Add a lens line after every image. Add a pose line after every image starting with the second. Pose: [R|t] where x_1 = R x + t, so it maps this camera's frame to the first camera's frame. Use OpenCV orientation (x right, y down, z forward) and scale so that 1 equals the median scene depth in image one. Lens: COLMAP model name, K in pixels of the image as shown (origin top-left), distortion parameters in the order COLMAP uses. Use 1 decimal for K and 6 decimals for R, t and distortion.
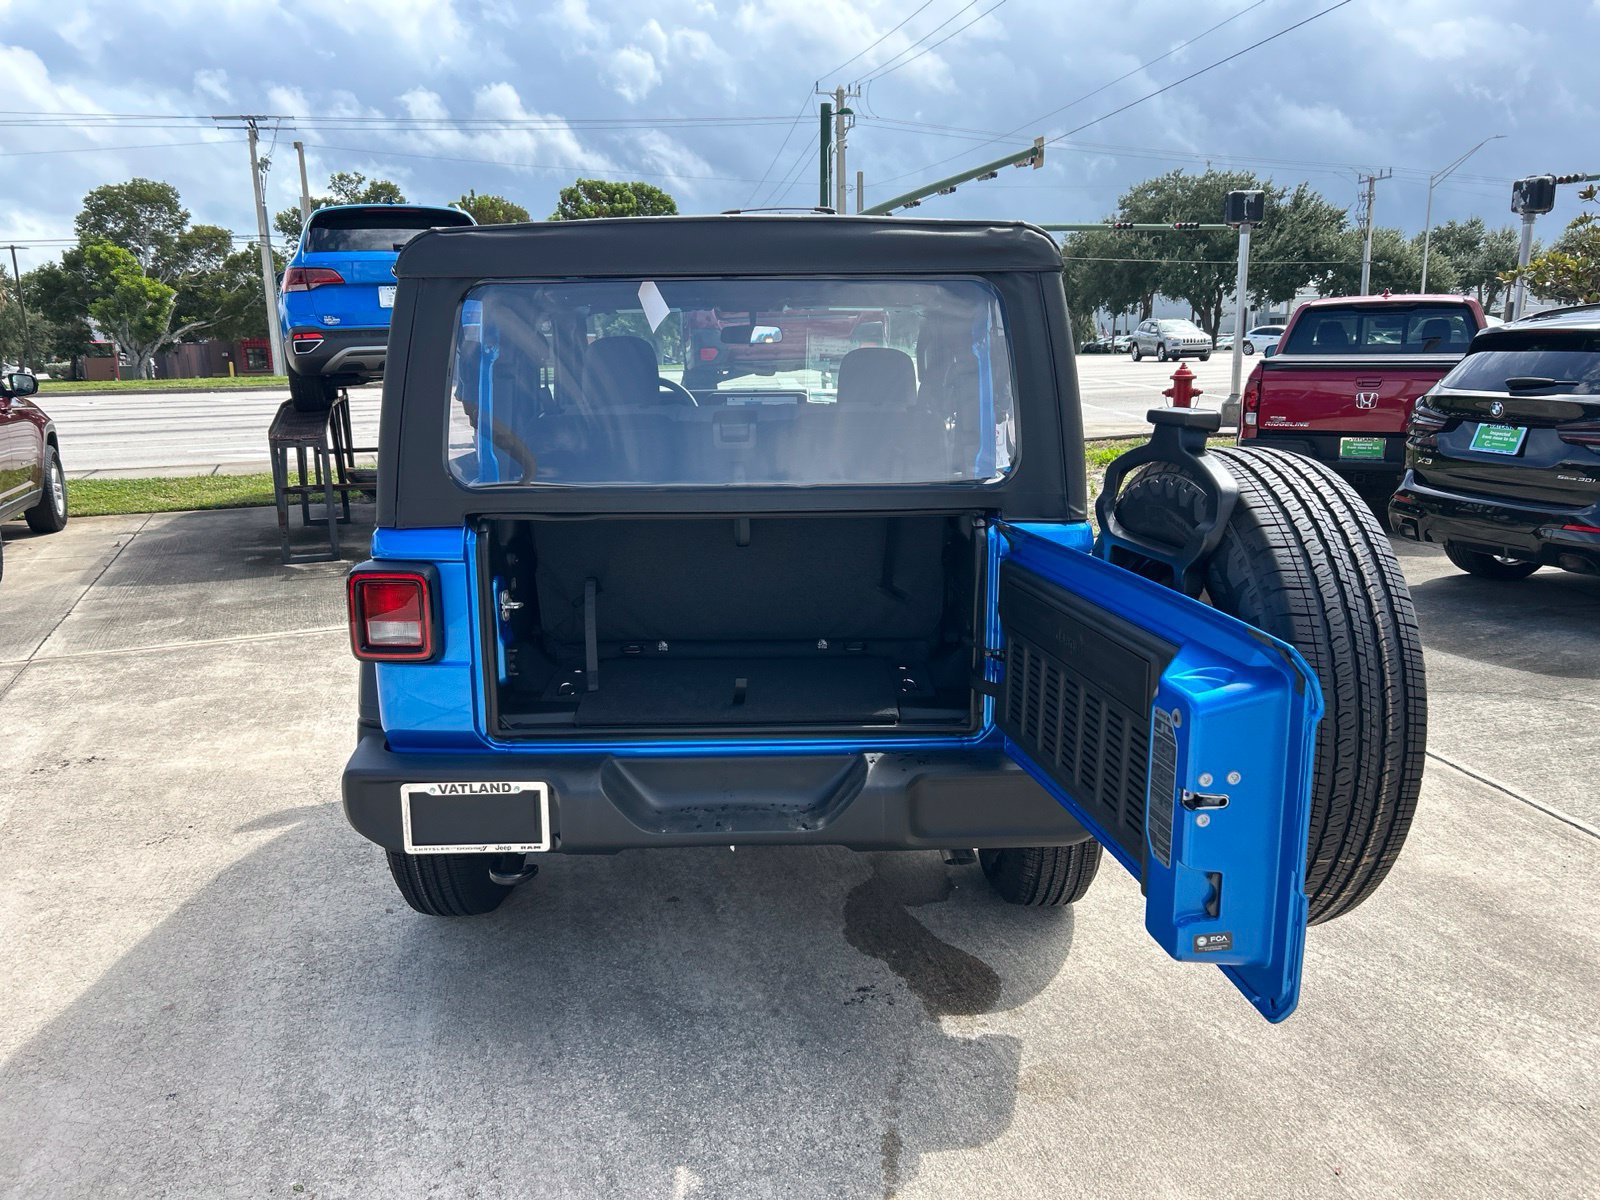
lens RADIAL K [[1201.7, 0, 794.6], [0, 1201.7, 620.3], [0, 0, 1]] dist [0.047364, -0.050101]
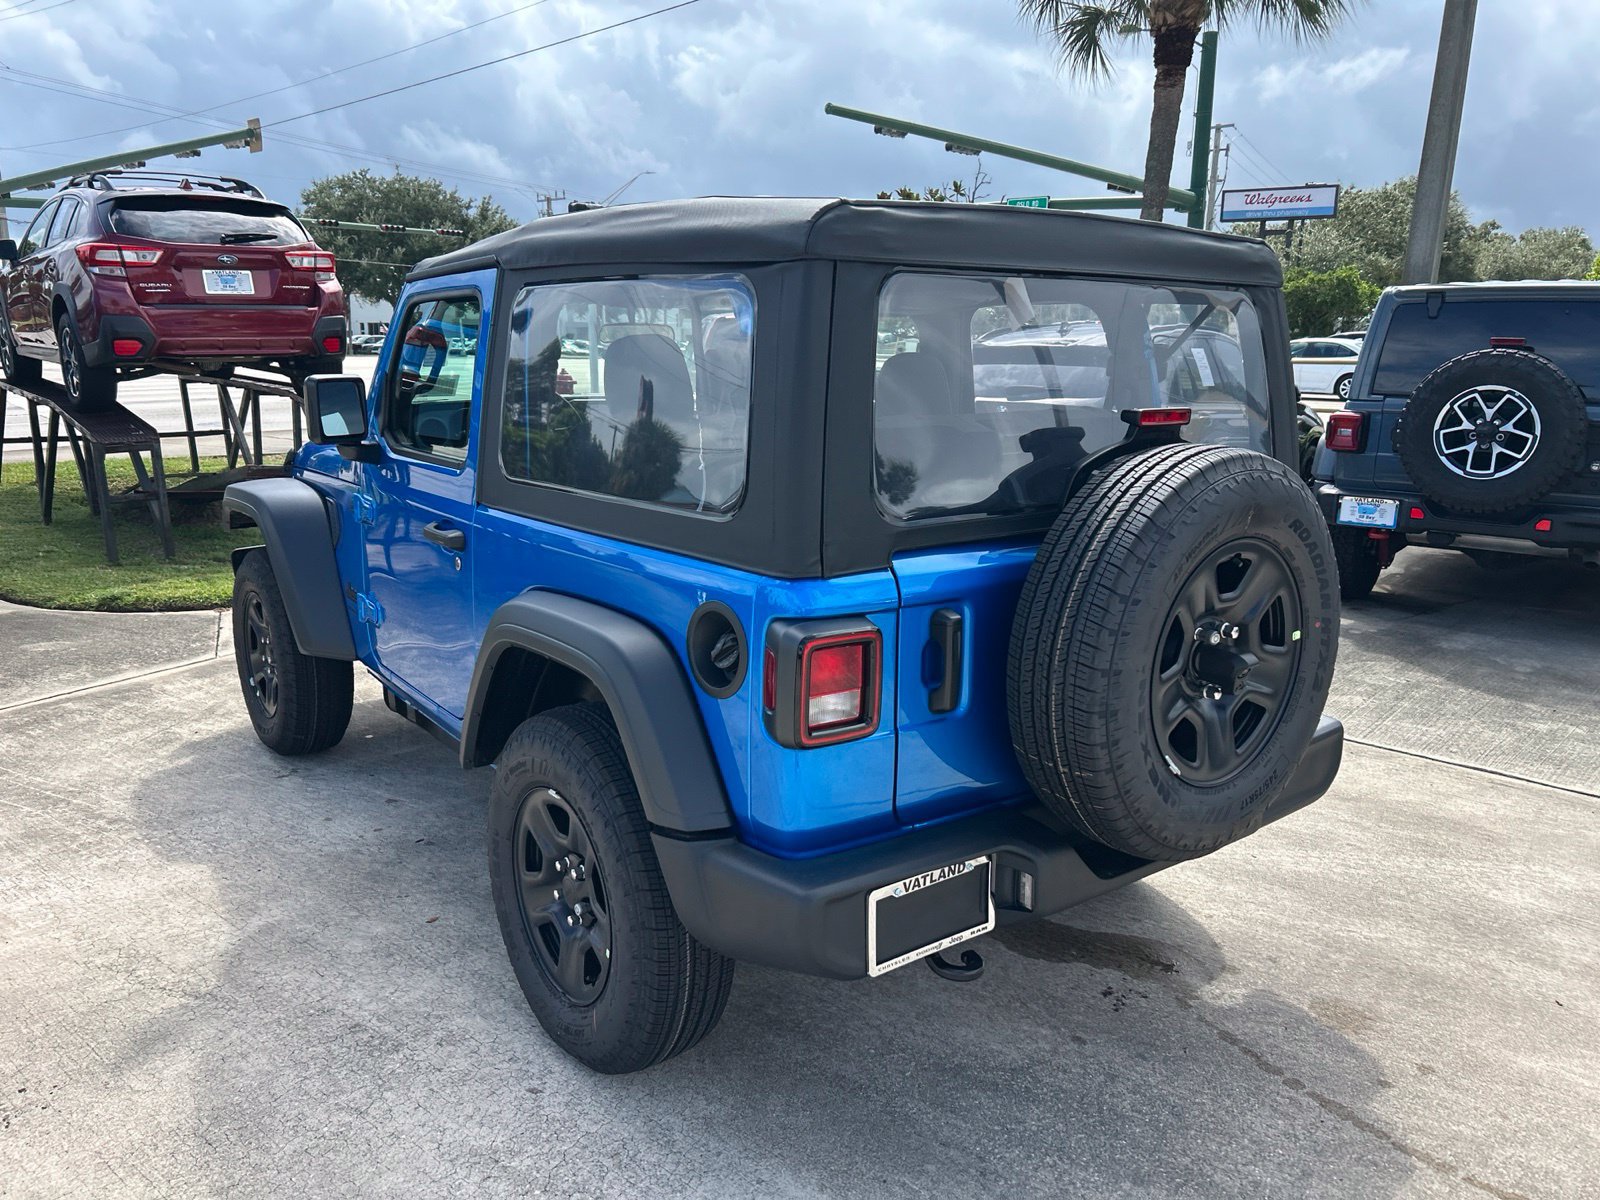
lens RADIAL K [[1201.7, 0, 793.8], [0, 1201.7, 614.3], [0, 0, 1]] dist [0.047364, -0.050101]
pose [[0.800525, -0.109535, 0.589204, -0.399329], [0.113487, 0.993073, 0.030426, -0.037984], [-0.588456, 0.042510, 0.807411, 0.184194]]
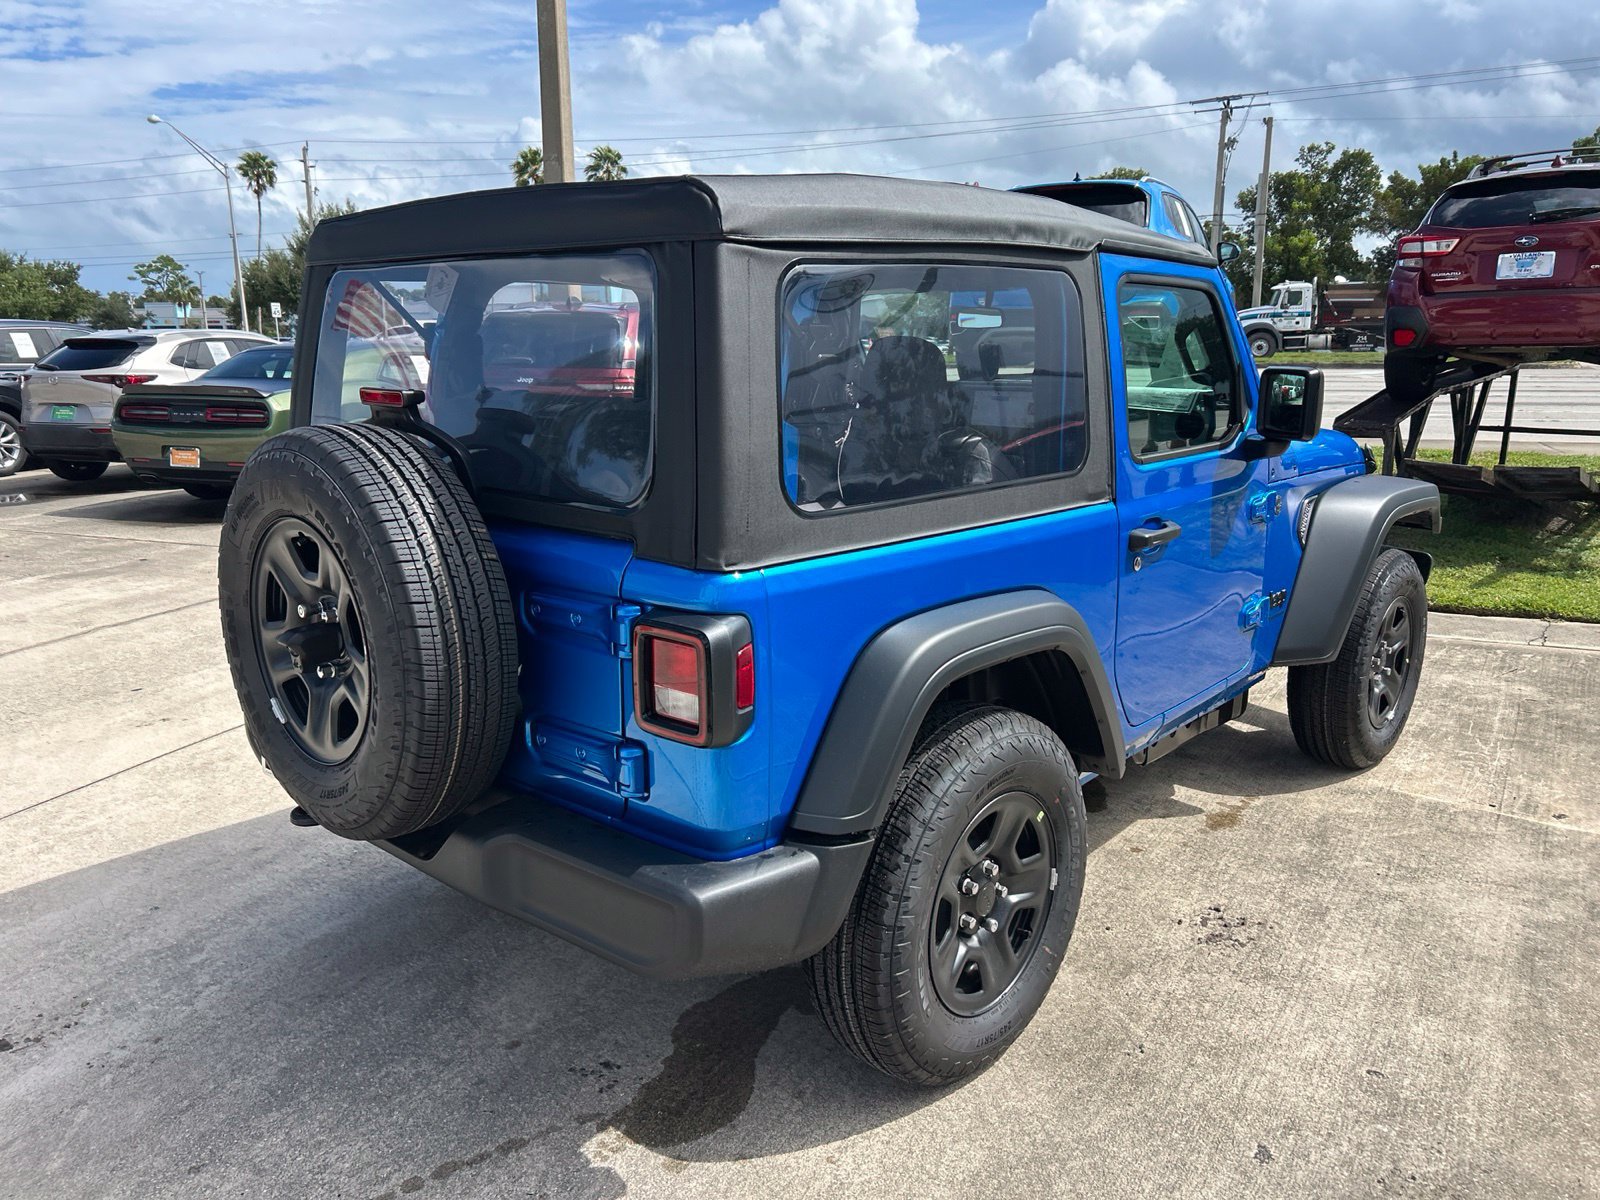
lens RADIAL K [[1201.7, 0, 795.5], [0, 1201.7, 614.2], [0, 0, 1]] dist [0.047364, -0.050101]
pose [[0.729826, 0.170926, -0.661920, 0.387956], [-0.161515, 0.983940, 0.075996, -0.061969], [0.664279, 0.051446, 0.745712, 0.231970]]
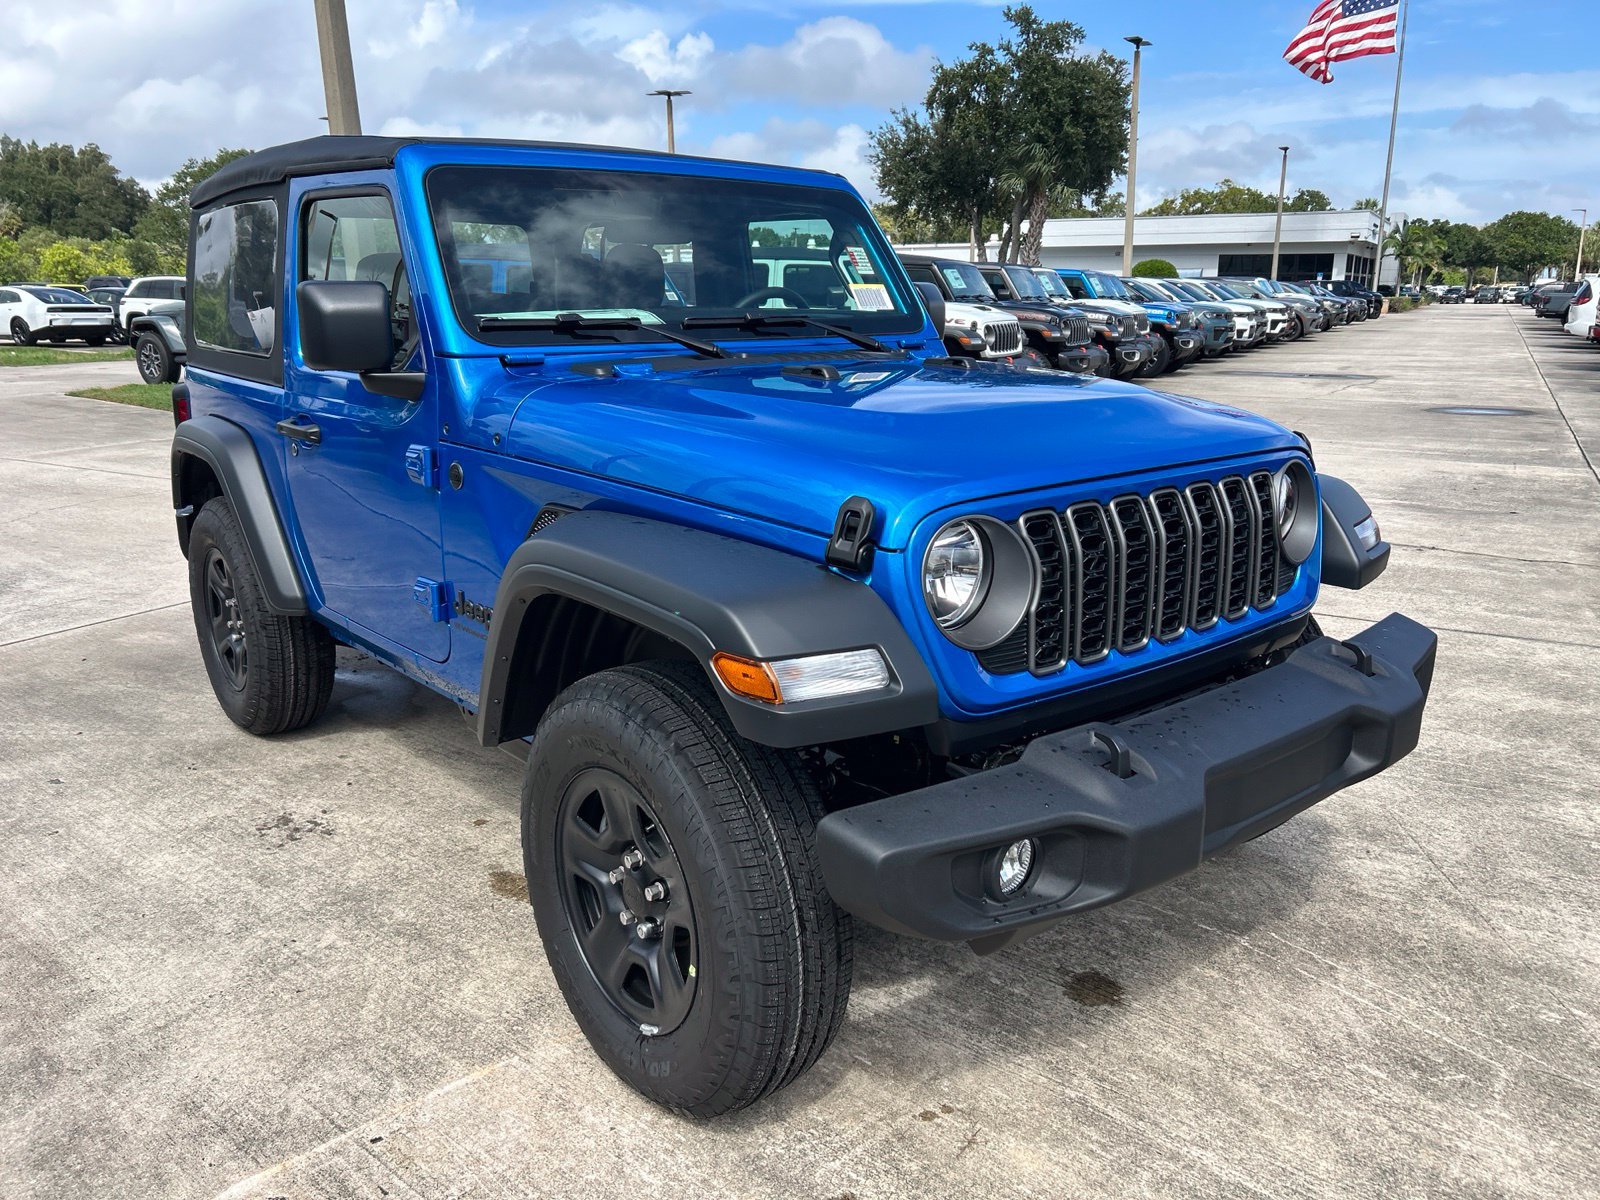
lens RADIAL K [[1201.7, 0, 818.2], [0, 1201.7, 607.0], [0, 0, 1]] dist [0.047364, -0.050101]
pose [[-0.769436, 0.176728, -0.613787, 0.325141], [-0.132903, 0.895628, 0.424485, -0.299655], [0.624743, 0.408189, -0.665641, 1.375004]]
